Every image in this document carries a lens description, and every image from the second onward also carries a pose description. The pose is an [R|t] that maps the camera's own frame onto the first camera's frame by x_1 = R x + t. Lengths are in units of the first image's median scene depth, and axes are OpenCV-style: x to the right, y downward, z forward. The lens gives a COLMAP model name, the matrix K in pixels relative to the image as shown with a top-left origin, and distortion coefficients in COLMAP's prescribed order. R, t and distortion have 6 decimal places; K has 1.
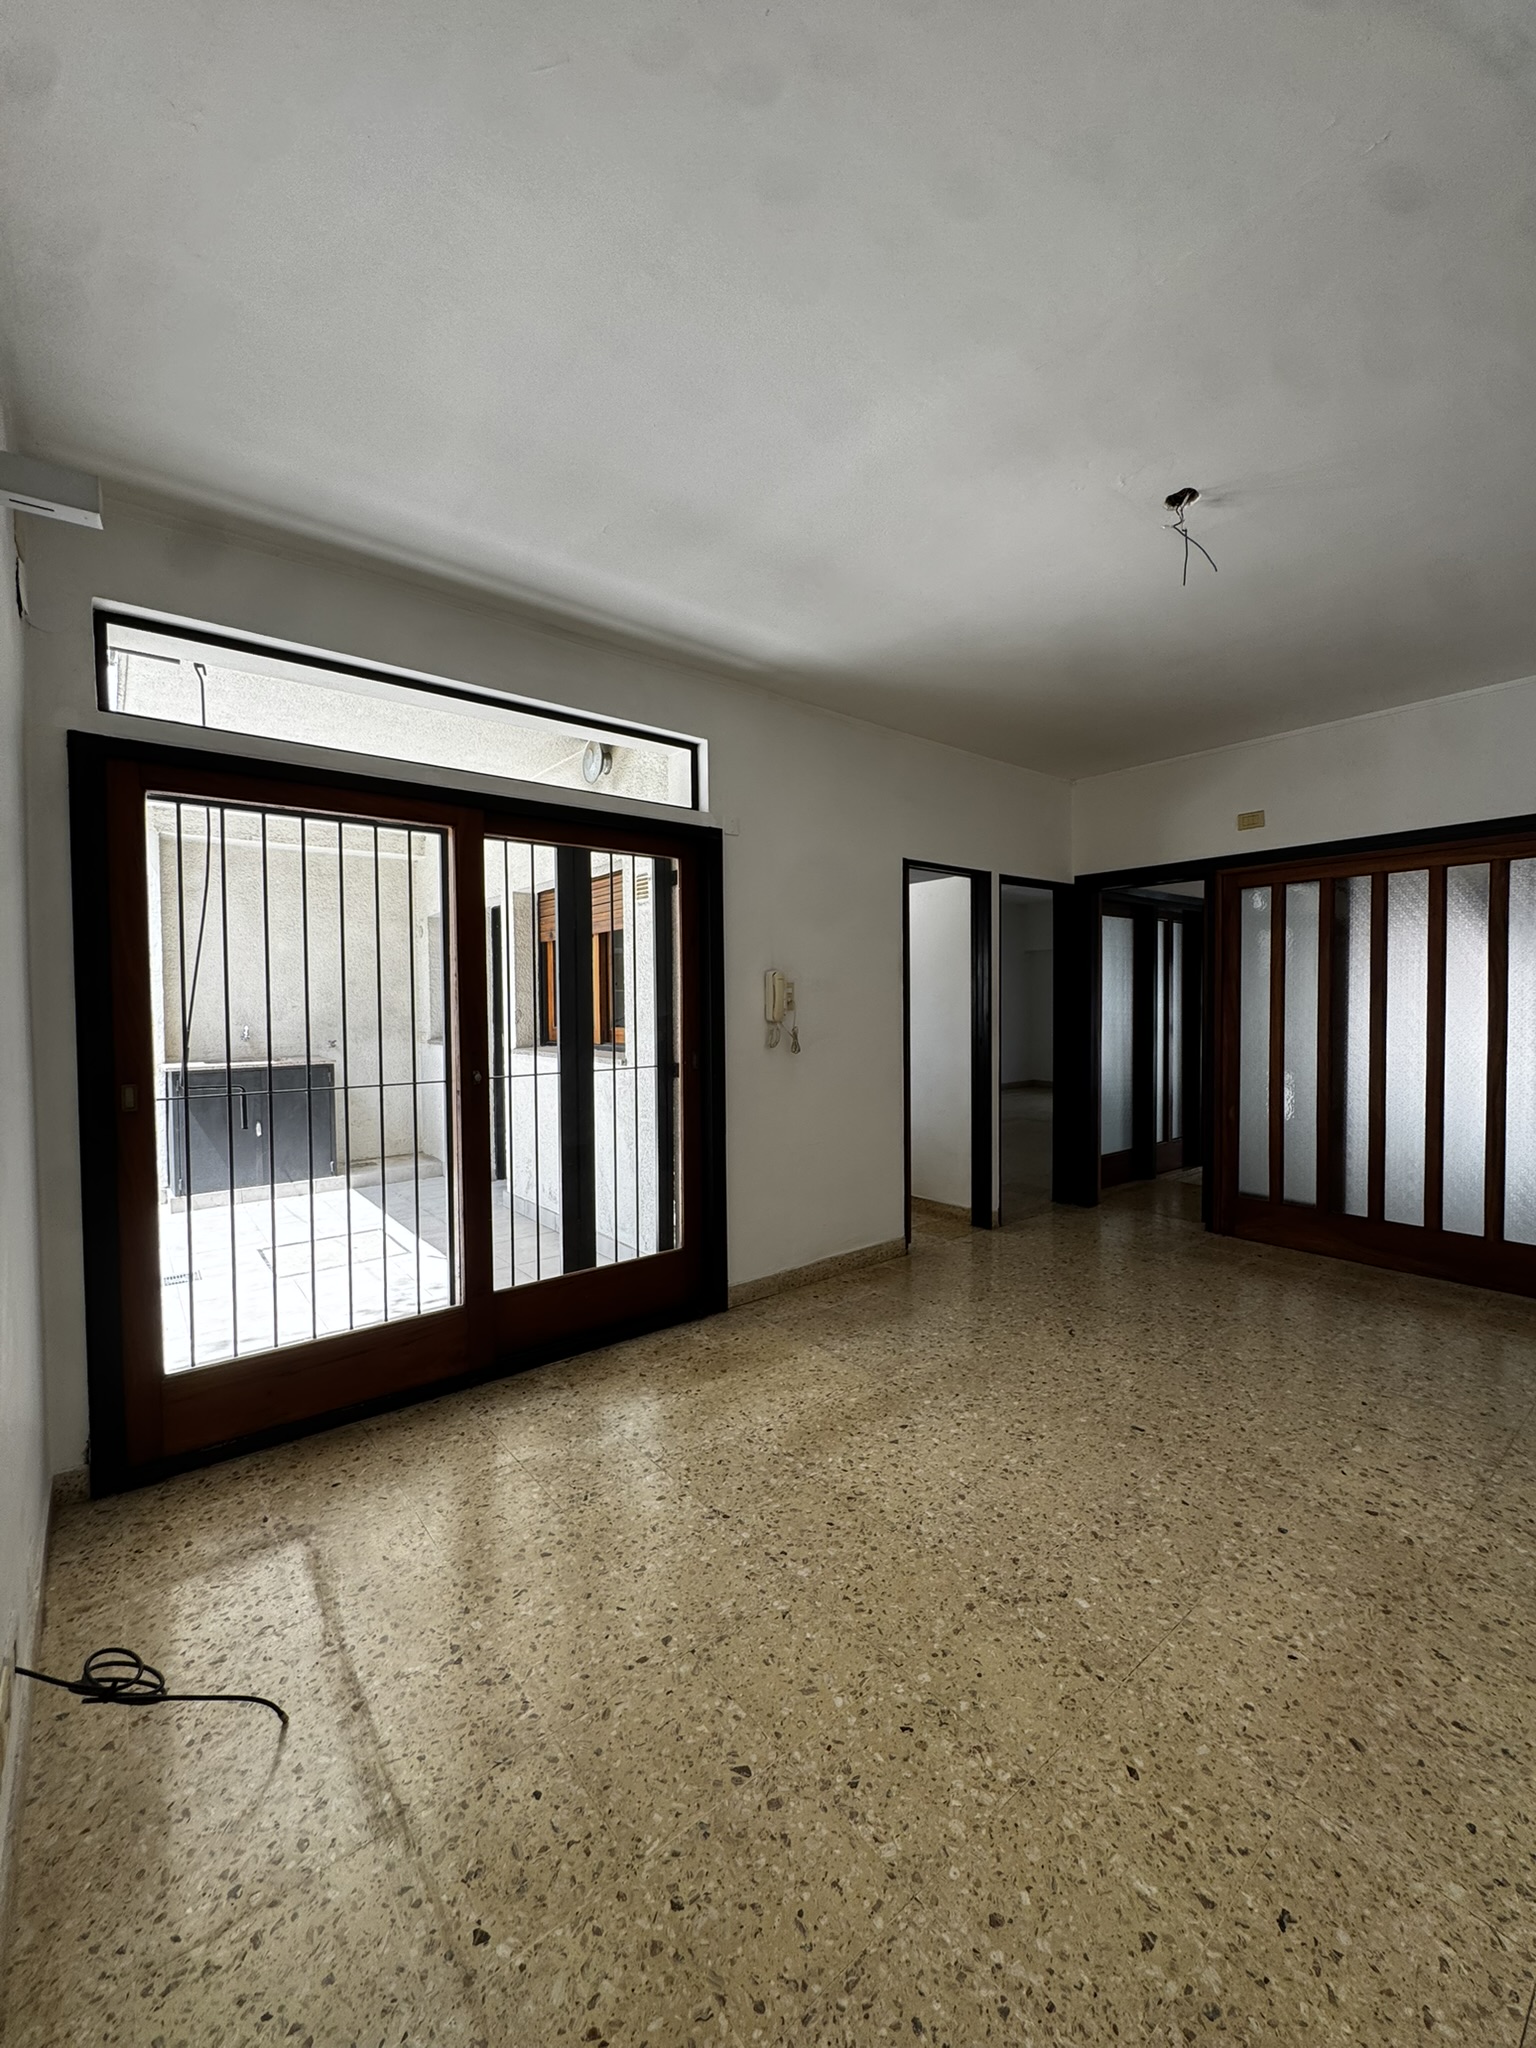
lens RADIAL K [[825.8, 0, 765.2], [0, 825.8, 1018.8], [0, 0, 1]] dist [-0.007743, 0.000906]
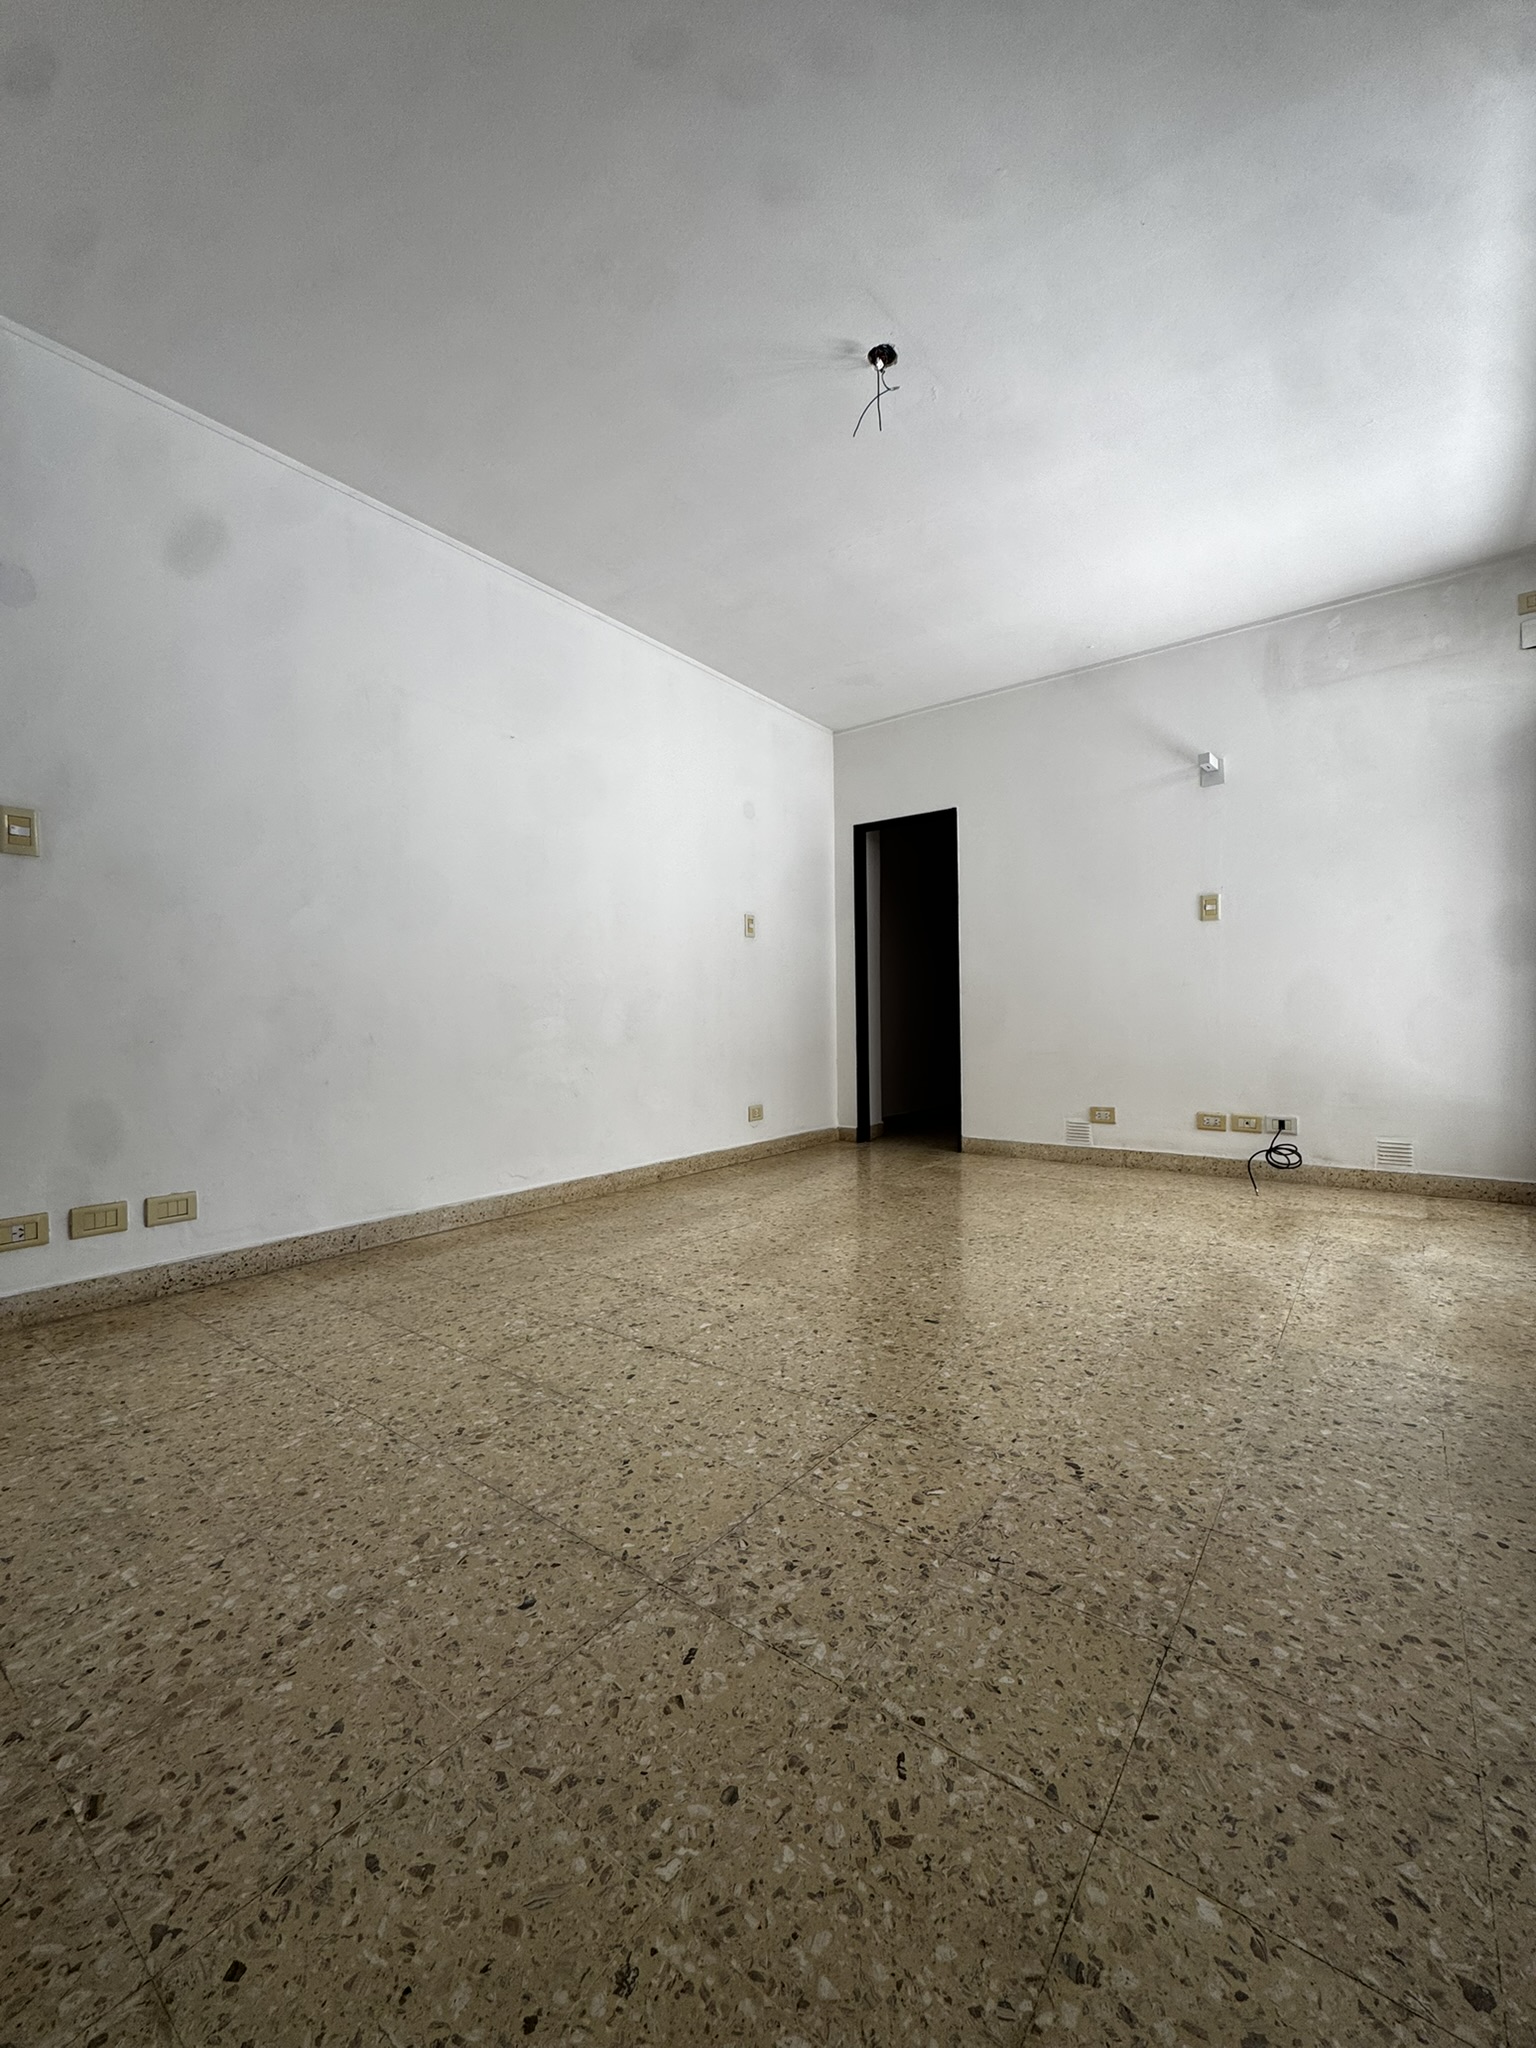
lens RADIAL K [[825.8, 0, 766.6], [0, 825.8, 1025.5], [0, 0, 1]] dist [-0.007743, 0.000906]
pose [[-0.971393, 0.023174, -0.236344, 0.685830], [0.015788, 0.999327, 0.033097, 0.132923], [0.236952, 0.028419, -0.971106, 1.500472]]
